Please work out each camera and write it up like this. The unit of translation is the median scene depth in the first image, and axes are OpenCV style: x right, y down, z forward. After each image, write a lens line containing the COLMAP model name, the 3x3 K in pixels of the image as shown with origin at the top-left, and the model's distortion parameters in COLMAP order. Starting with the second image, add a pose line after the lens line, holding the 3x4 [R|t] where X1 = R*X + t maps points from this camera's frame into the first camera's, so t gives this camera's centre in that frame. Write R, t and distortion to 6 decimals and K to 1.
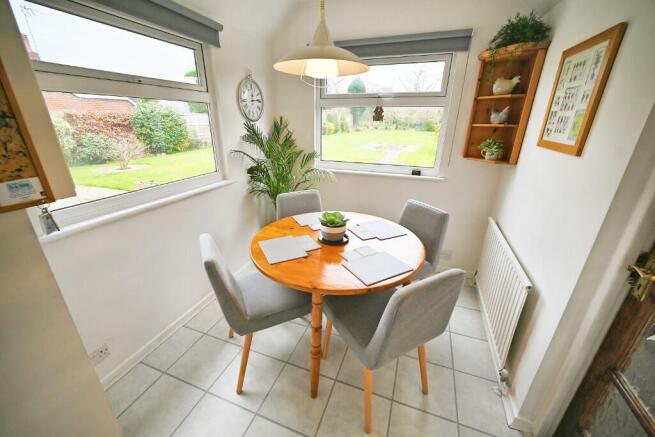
lens RADIAL K [[261.8, 0, 326.5], [0, 261.8, 221.6], [0, 0, 1]] dist [-0.001345, 0.000271]
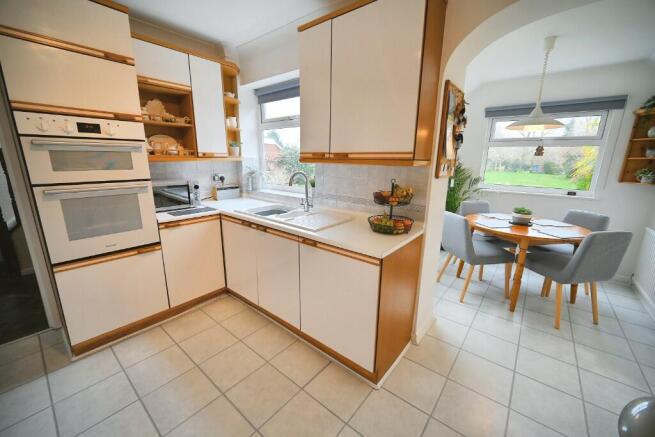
lens RADIAL K [[261.8, 0, 325.9], [0, 261.8, 220.0], [0, 0, 1]] dist [-0.001345, 0.000271]
pose [[0.945759, 0.081127, -0.314578, -0.405329], [-0.126837, 0.983676, -0.127648, 0.272409], [0.299087, 0.160624, 0.940610, -0.596728]]
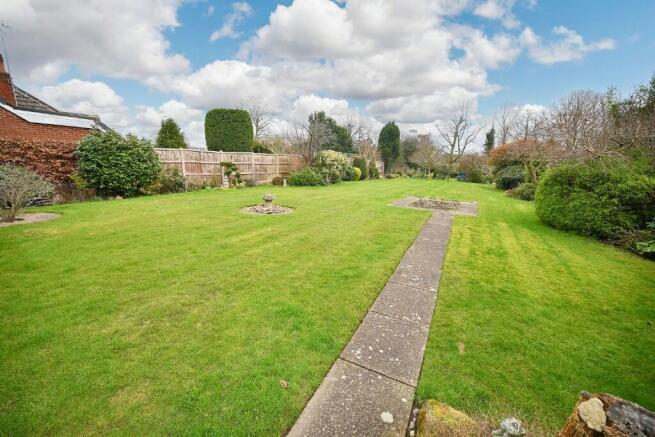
lens RADIAL K [[261.8, 0, 328.7], [0, 261.8, 219.1], [0, 0, 1]] dist [-0.001345, 0.000271]
pose [[0.992778, 0.062193, -0.102586, 0.219288], [-0.078411, 0.983584, -0.162523, -0.634315], [0.090794, 0.169393, 0.981357, 1.739798]]
